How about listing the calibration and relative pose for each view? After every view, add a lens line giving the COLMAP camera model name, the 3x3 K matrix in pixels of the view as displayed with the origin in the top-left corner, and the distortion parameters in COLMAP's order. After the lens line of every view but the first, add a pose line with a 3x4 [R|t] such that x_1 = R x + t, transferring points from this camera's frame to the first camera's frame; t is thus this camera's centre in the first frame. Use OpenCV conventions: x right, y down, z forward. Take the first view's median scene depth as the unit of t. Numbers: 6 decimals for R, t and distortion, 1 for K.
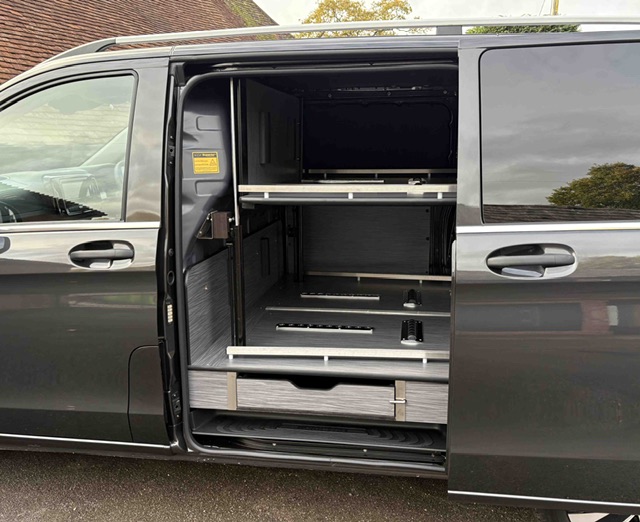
lens RADIAL K [[609.3, 0, 320.0], [0, 609.3, 261.0], [0, 0, 1]] dist [0.004239, 0.002843]
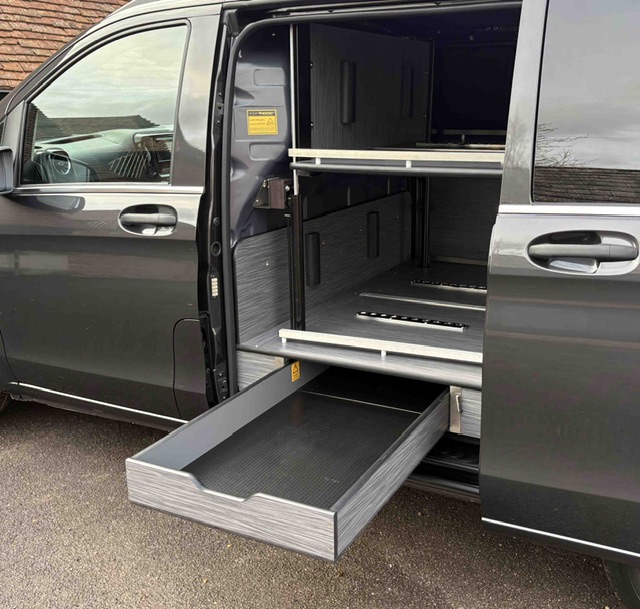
lens RADIAL K [[756.6, 0, 320.0], [0, 756.6, 304.5], [0, 0, 1]] dist [0.018807, -0.046032]
pose [[0.948039, 0.082692, -0.307221, 0.258376], [-0.057215, 0.994202, 0.091044, -0.001650], [0.312969, -0.068735, 0.947273, -0.045716]]
